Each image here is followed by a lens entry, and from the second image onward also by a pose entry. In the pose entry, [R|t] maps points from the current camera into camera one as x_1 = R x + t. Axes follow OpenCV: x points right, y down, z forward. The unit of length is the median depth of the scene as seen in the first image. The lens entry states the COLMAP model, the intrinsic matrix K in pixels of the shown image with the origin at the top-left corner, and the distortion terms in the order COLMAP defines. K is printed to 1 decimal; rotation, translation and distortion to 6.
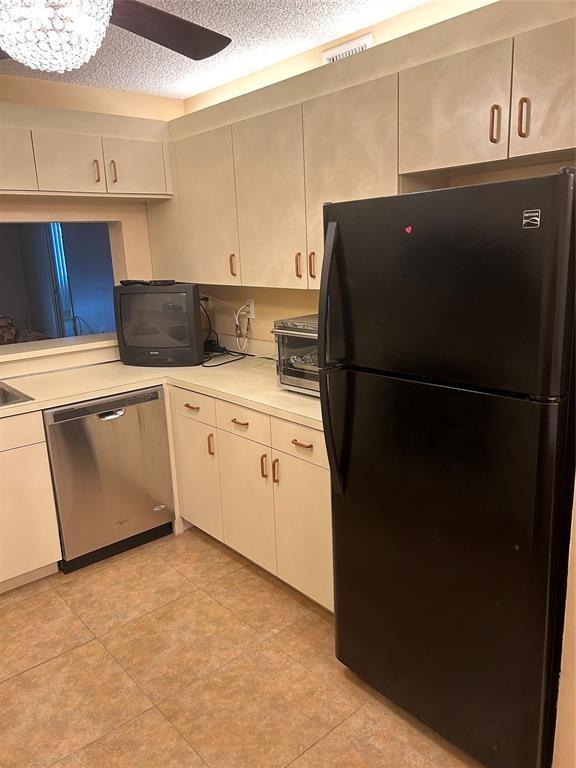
lens RADIAL K [[577.0, 0, 288.5], [0, 577.0, 383.5], [0, 0, 1]] dist [-0.008913, -0.011120]
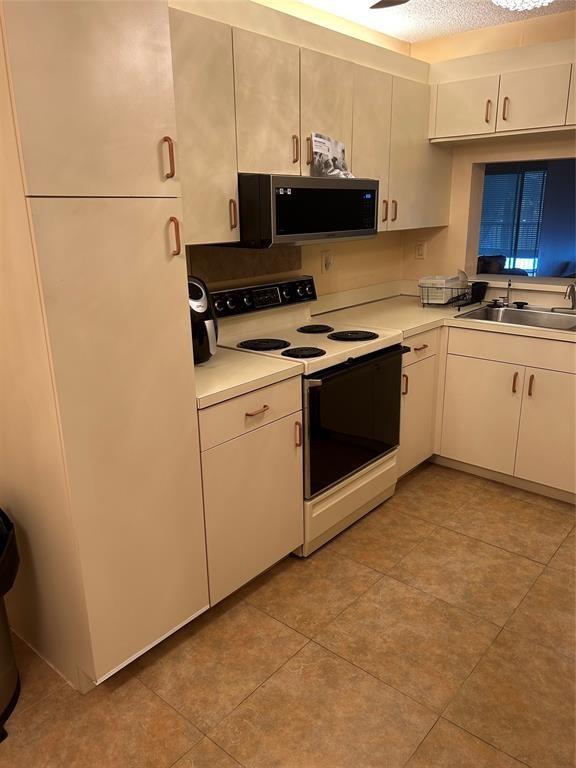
lens RADIAL K [[577.0, 0, 289.0], [0, 577.0, 383.8], [0, 0, 1]] dist [-0.008913, -0.011120]
pose [[0.143745, 0.333882, -0.931590, 0.547342], [-0.221856, 0.928278, 0.298462, -0.086581], [0.964426, 0.163777, 0.207509, 0.324280]]
